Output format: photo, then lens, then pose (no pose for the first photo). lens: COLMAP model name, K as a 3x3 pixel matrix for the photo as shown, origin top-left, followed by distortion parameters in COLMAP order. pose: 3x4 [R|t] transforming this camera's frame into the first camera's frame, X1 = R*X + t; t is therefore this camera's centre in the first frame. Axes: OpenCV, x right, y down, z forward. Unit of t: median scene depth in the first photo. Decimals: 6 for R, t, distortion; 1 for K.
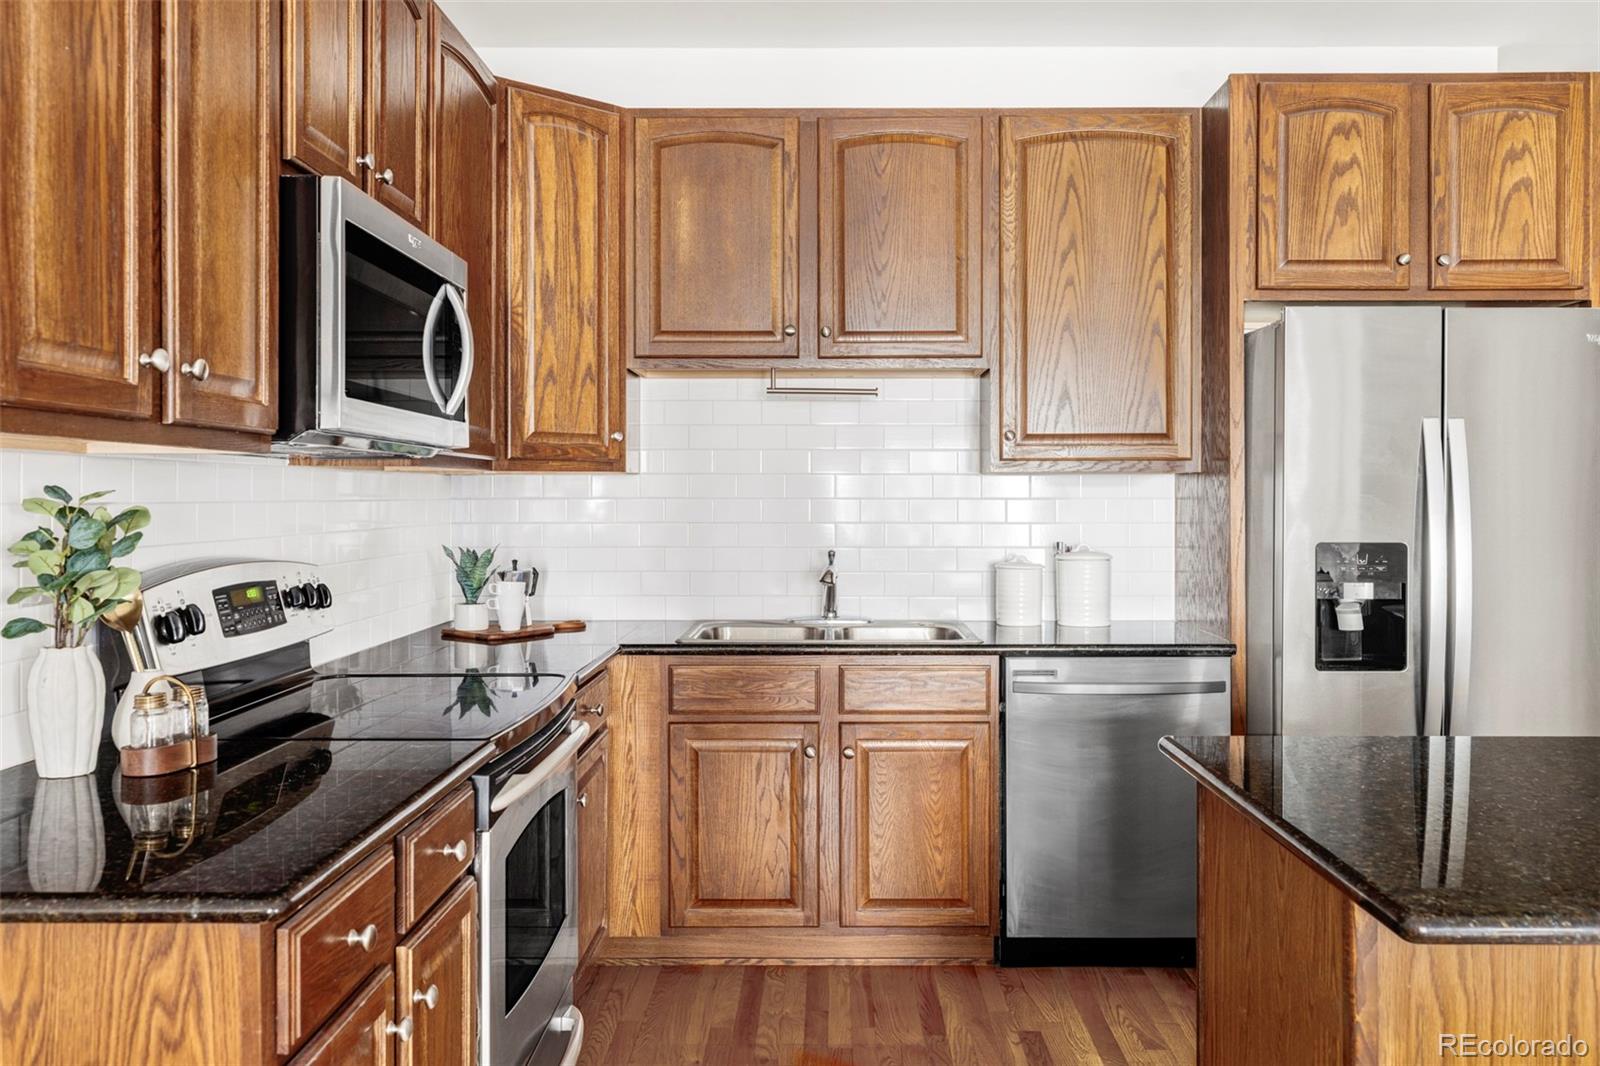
lens RADIAL K [[1267.7, 0, 821.2], [0, 1267.7, 496.1], [0, 0, 1]] dist [-0.003439, -0.002710]
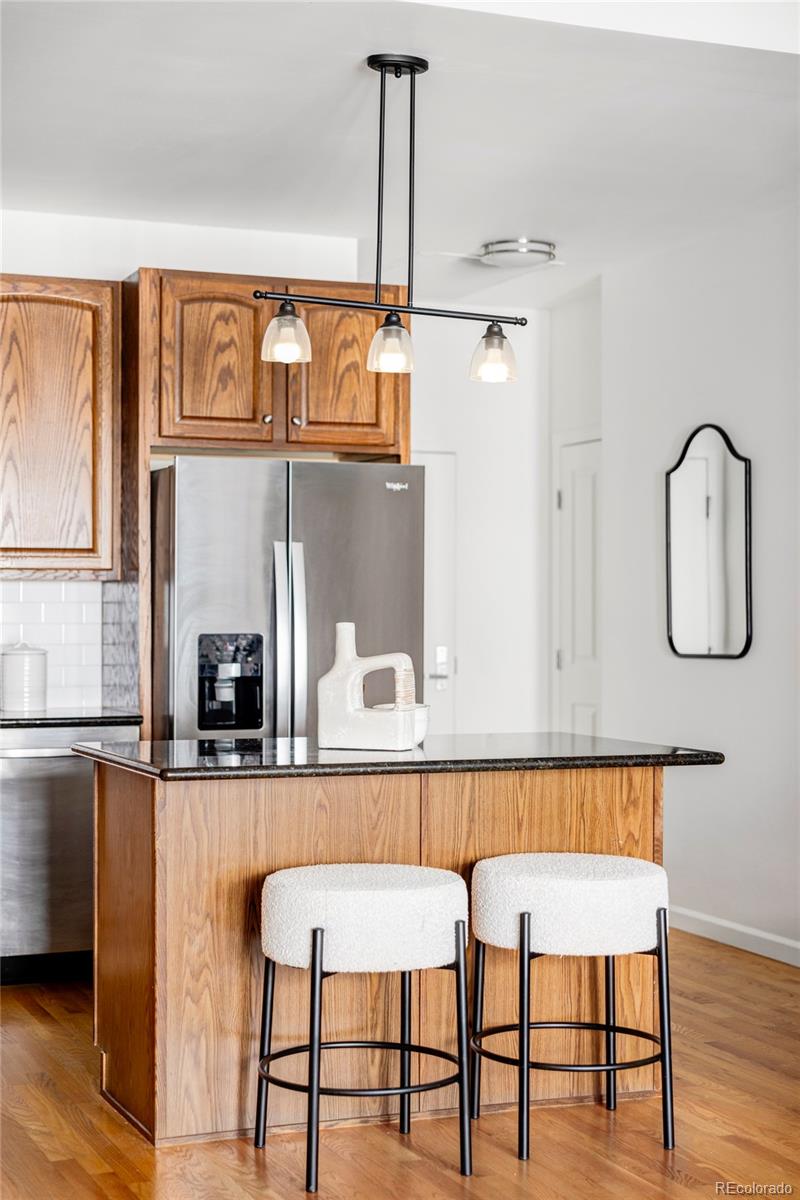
lens RADIAL K [[1935.4, 0, 368.2], [0, 1935.4, 599.8], [0, 0, 1]] dist [0.011520, 0.000000]
pose [[0.927674, 0.004194, 0.373368, -0.186612], [-0.000964, 0.999960, -0.008836, 0.017215], [-0.373390, 0.007837, 0.927641, -0.877485]]
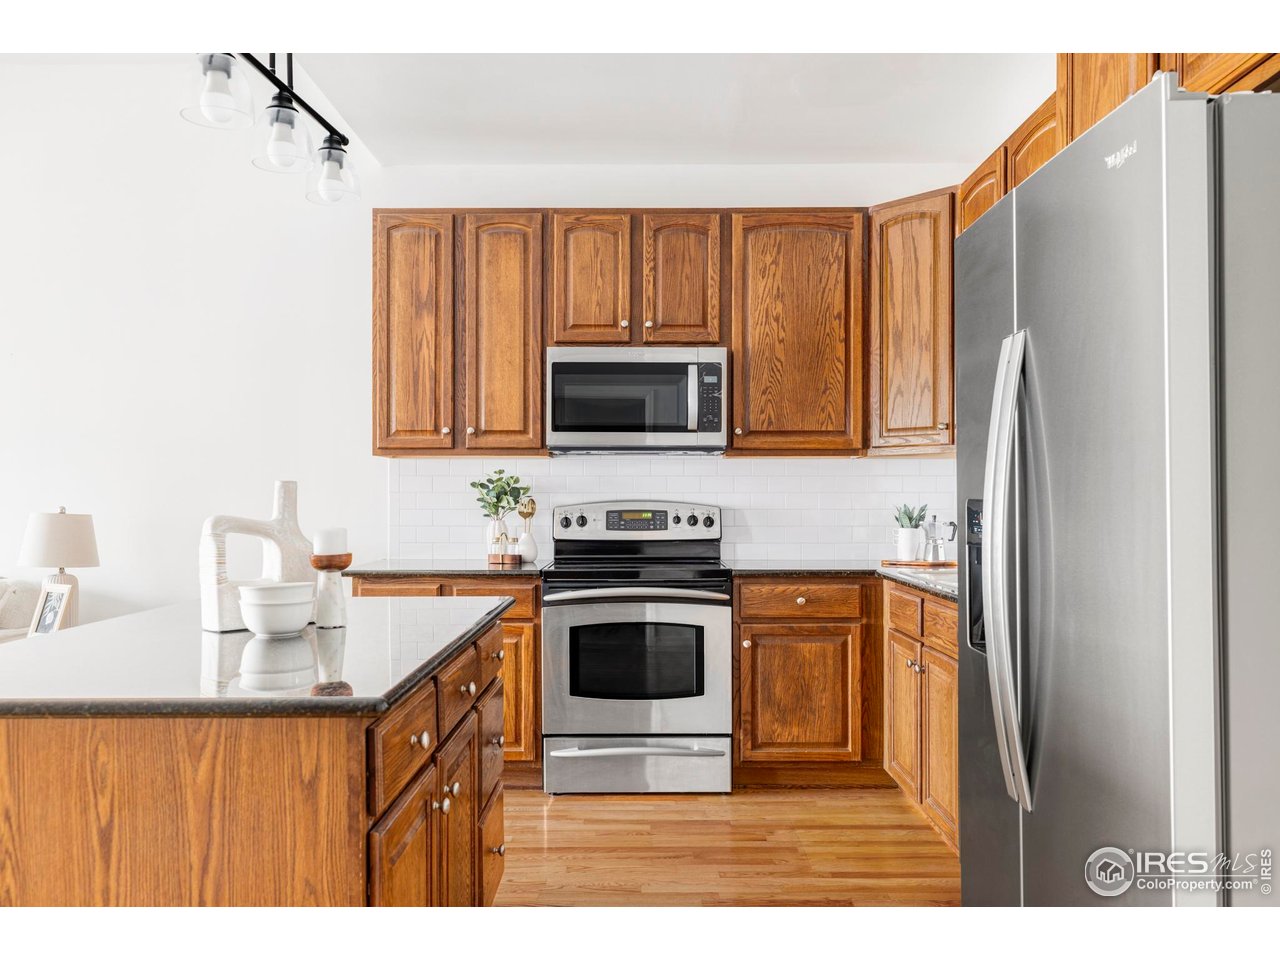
lens RADIAL K [[1033.8, 0, 639.2], [0, 1033.8, 489.4], [0, 0, 1]] dist [-0.005152, -0.002091]
pose [[-0.005344, -0.001281, -0.999985, 1.042452], [-0.001120, 0.999999, -0.001275, 0.024798], [0.999985, 0.001114, -0.005346, 0.723623]]
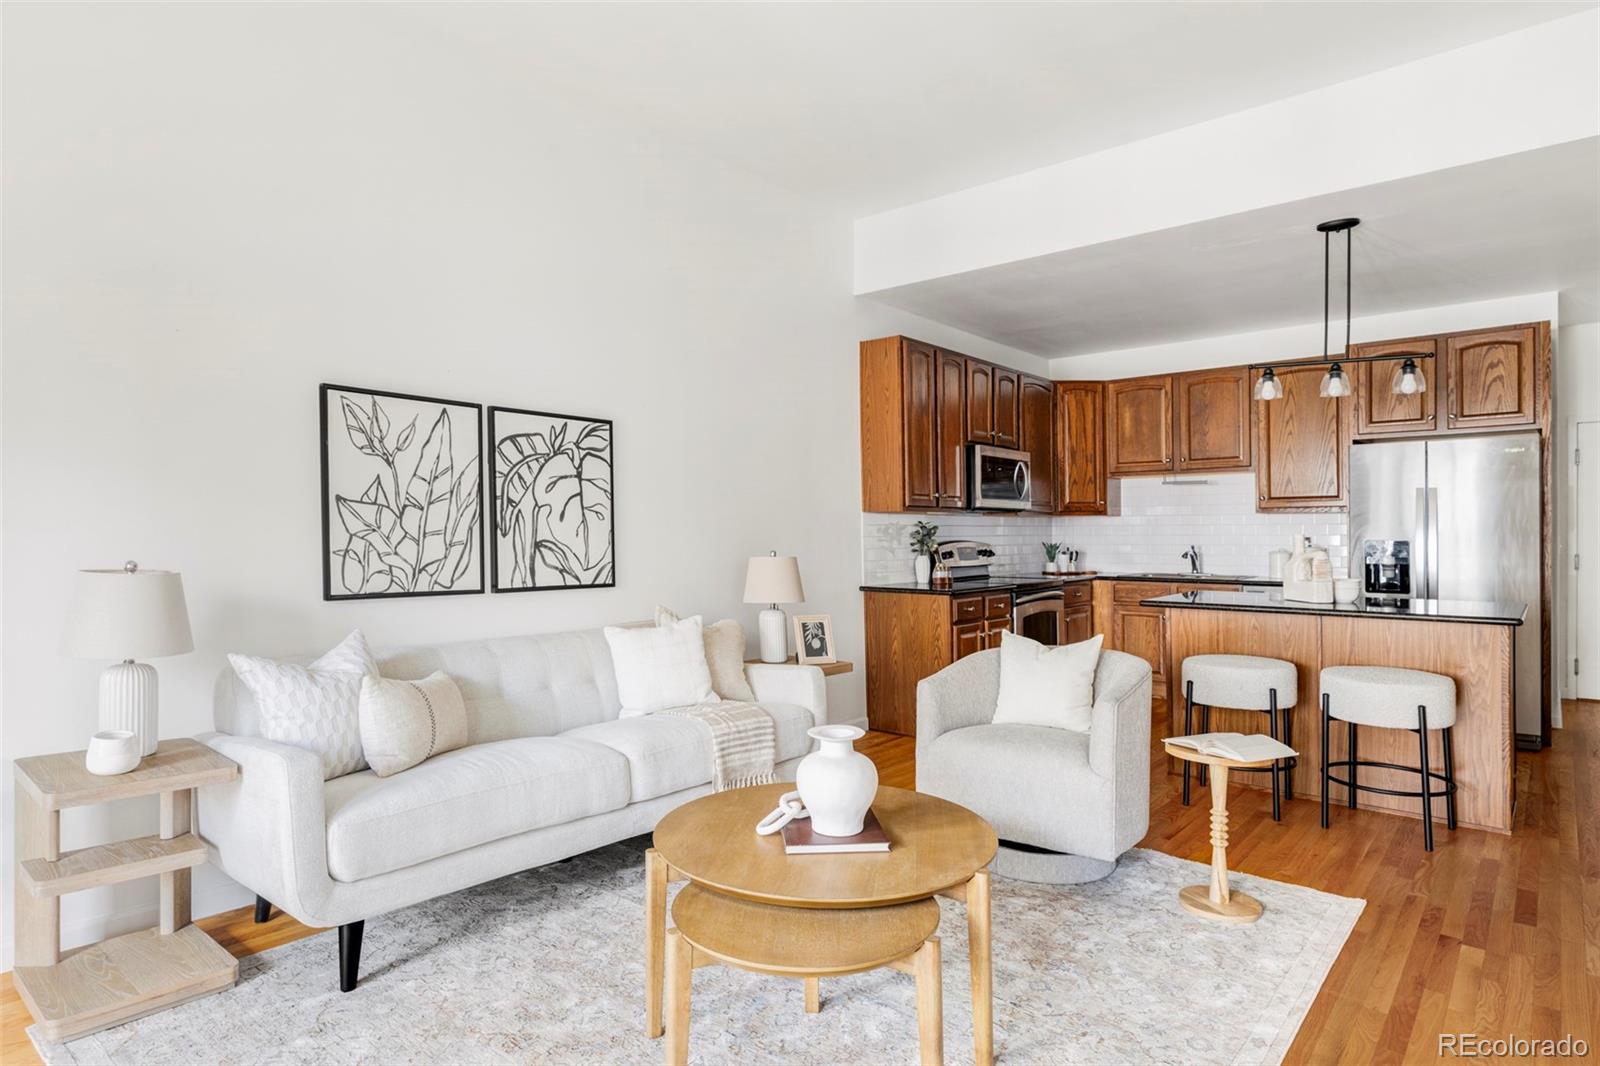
lens RADIAL K [[876.1, 0, 780.5], [0, 876.1, 555.6], [0, 0, 1]] dist [-0.009008, 0.003714]
pose [[0.752002, 0.015411, -0.658981, 0.607380], [0.003030, 0.999635, 0.026834, 0.016661], [0.659154, -0.022176, 0.751681, -0.945266]]
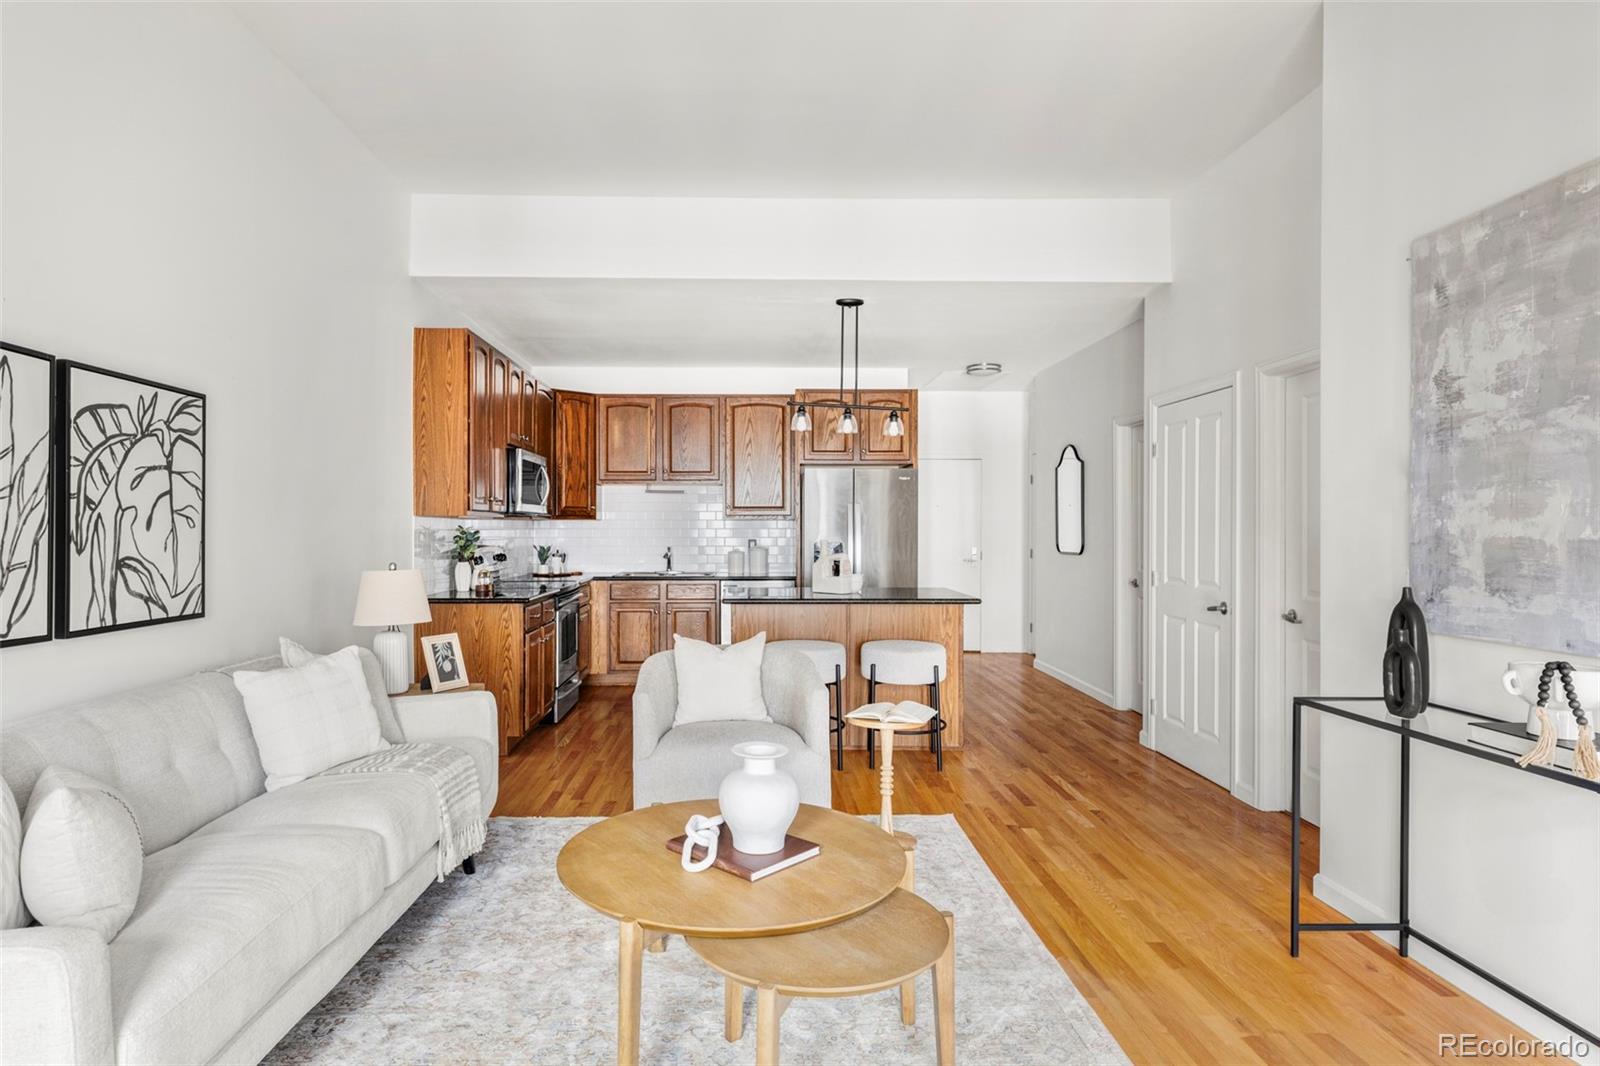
lens RADIAL K [[876.1, 0, 755.2], [0, 876.1, 524.2], [0, 0, 1]] dist [-0.009008, 0.003714]
pose [[0.999941, 0.000055, 0.010889, 0.202738], [-0.000011, 0.999992, -0.004028, -0.000029], [-0.010889, 0.004028, 0.999933, -1.088809]]
